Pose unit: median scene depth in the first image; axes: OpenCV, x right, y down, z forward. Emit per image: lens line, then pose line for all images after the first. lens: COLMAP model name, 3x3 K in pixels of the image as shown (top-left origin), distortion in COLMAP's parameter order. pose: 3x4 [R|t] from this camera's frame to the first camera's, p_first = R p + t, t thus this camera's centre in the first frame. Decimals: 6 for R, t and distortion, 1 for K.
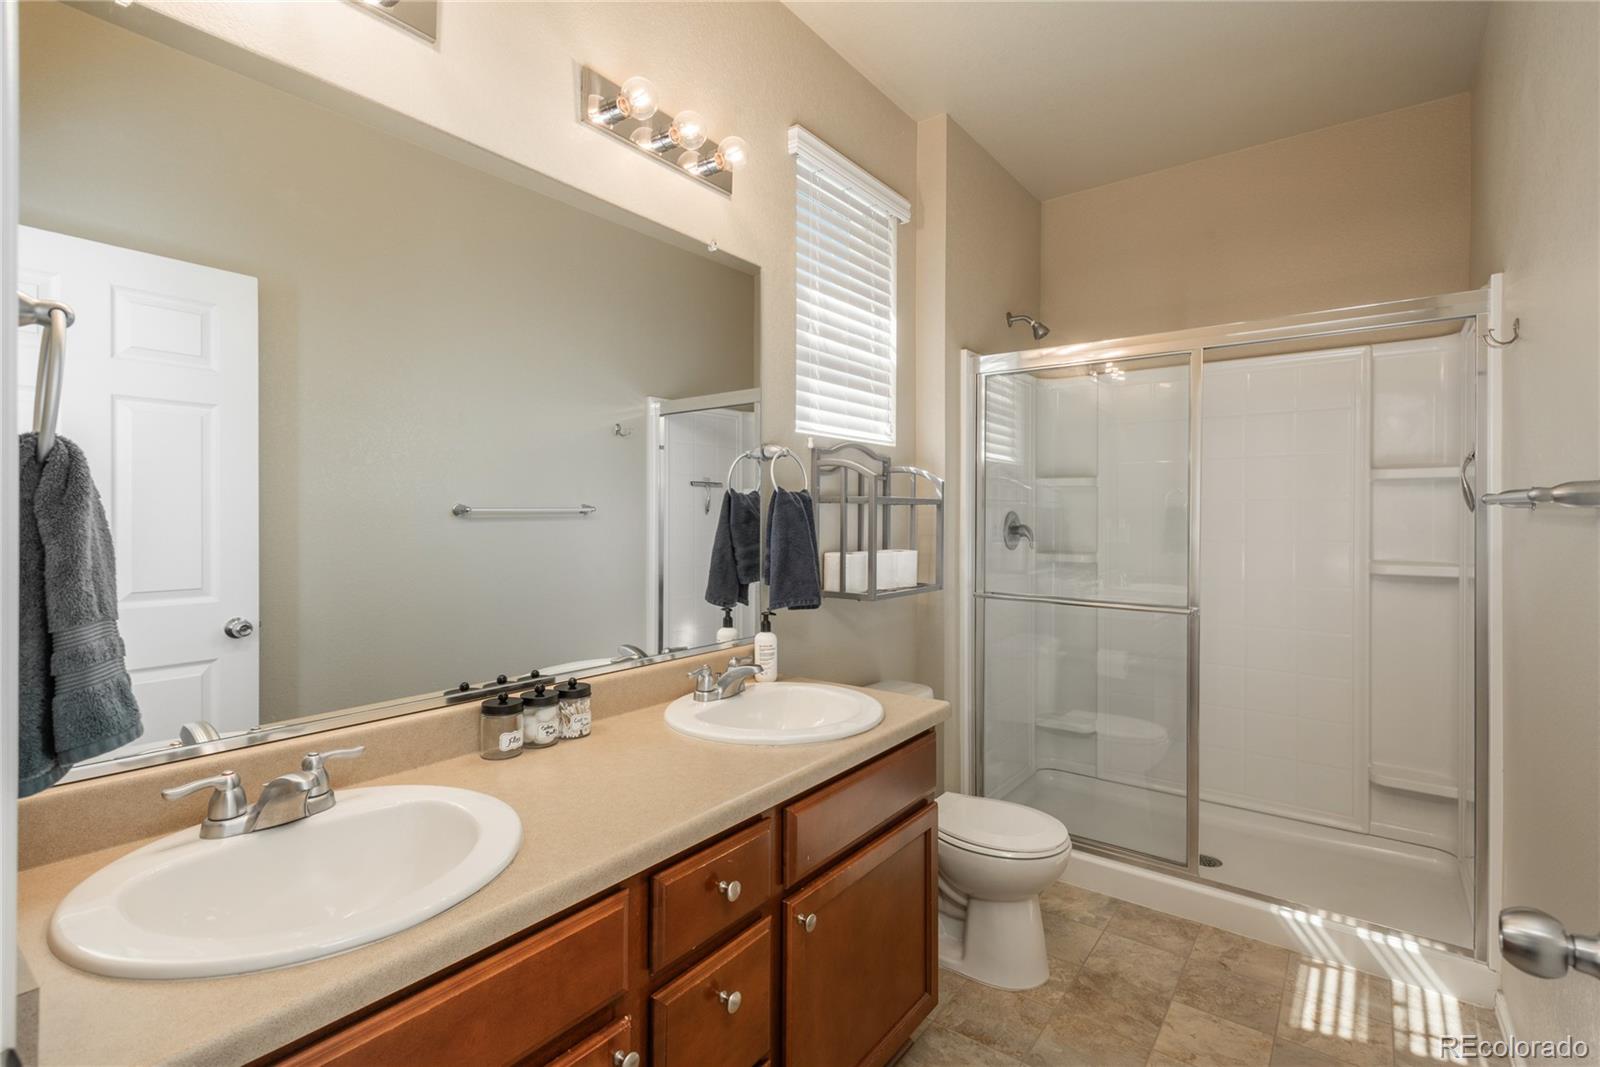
lens RADIAL K [[744.2, 0, 795.6], [0, 744.2, 530.7], [0, 0, 1]] dist [0.008551, -0.001914]
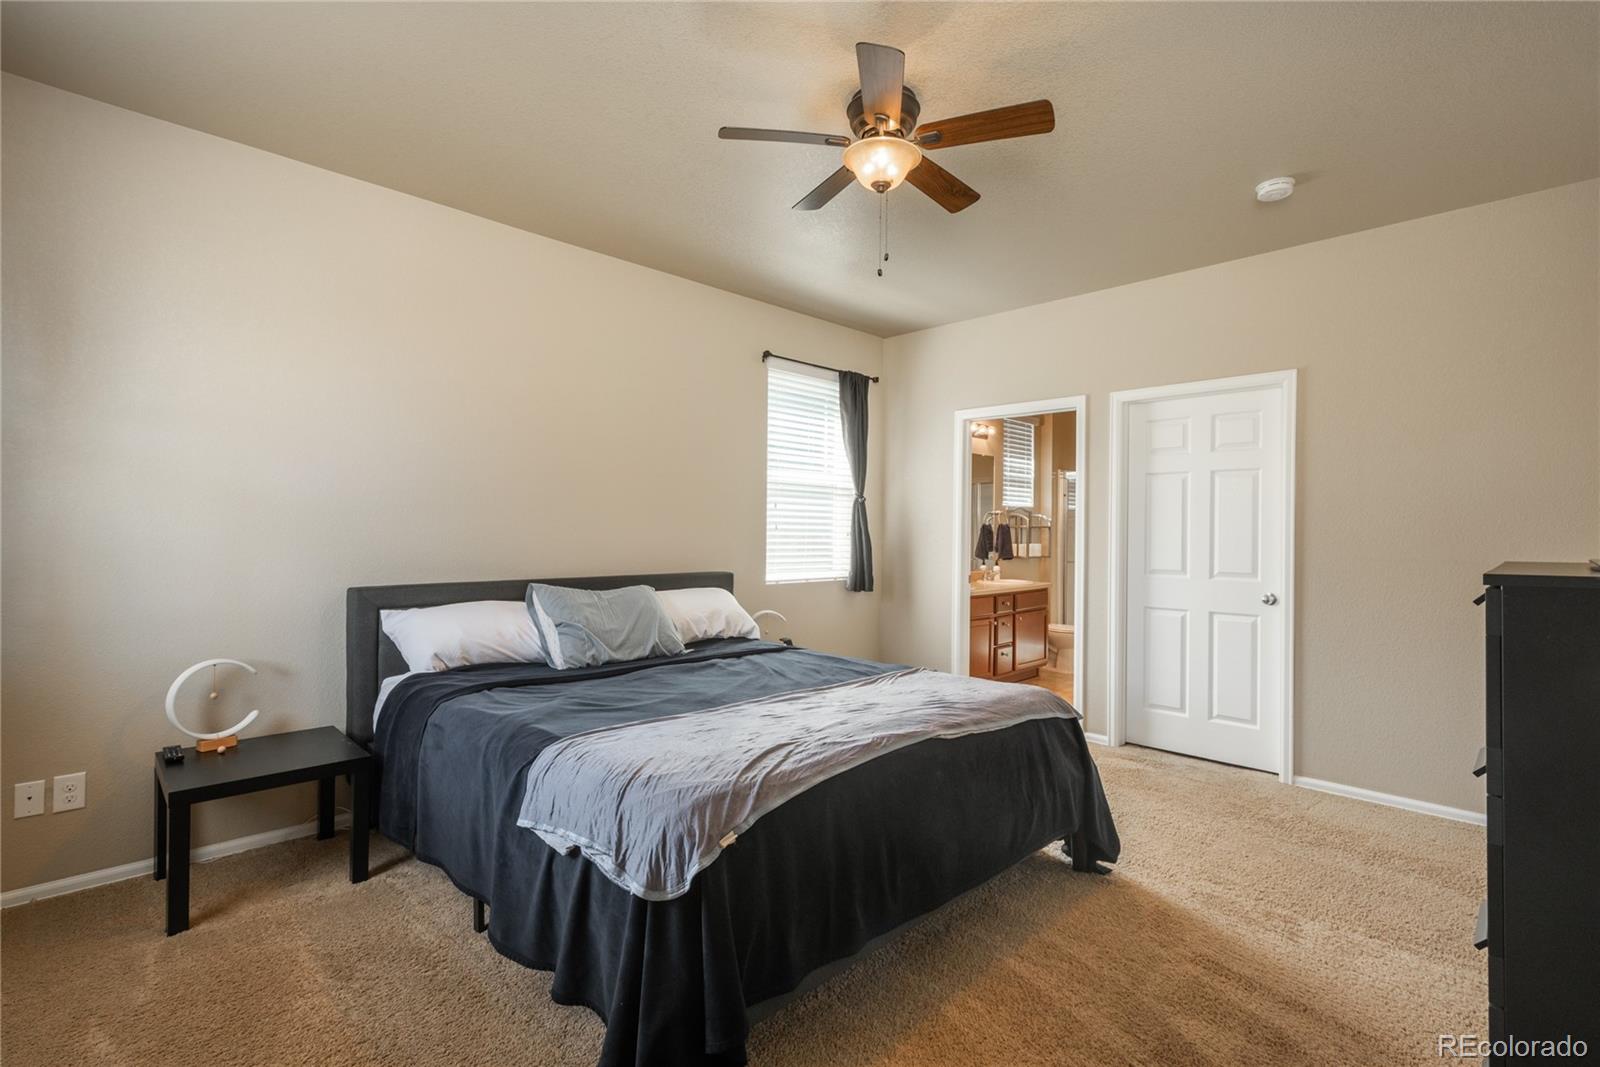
lens RADIAL K [[744.2, 0, 803.9], [0, 744.2, 532.8], [0, 0, 1]] dist [0.008551, -0.001914]
pose [[0.991426, 0.011317, -0.130178, -0.414034], [-0.013151, 0.999826, -0.013237, 0.035579], [0.130005, 0.014836, 0.991402, -2.186046]]
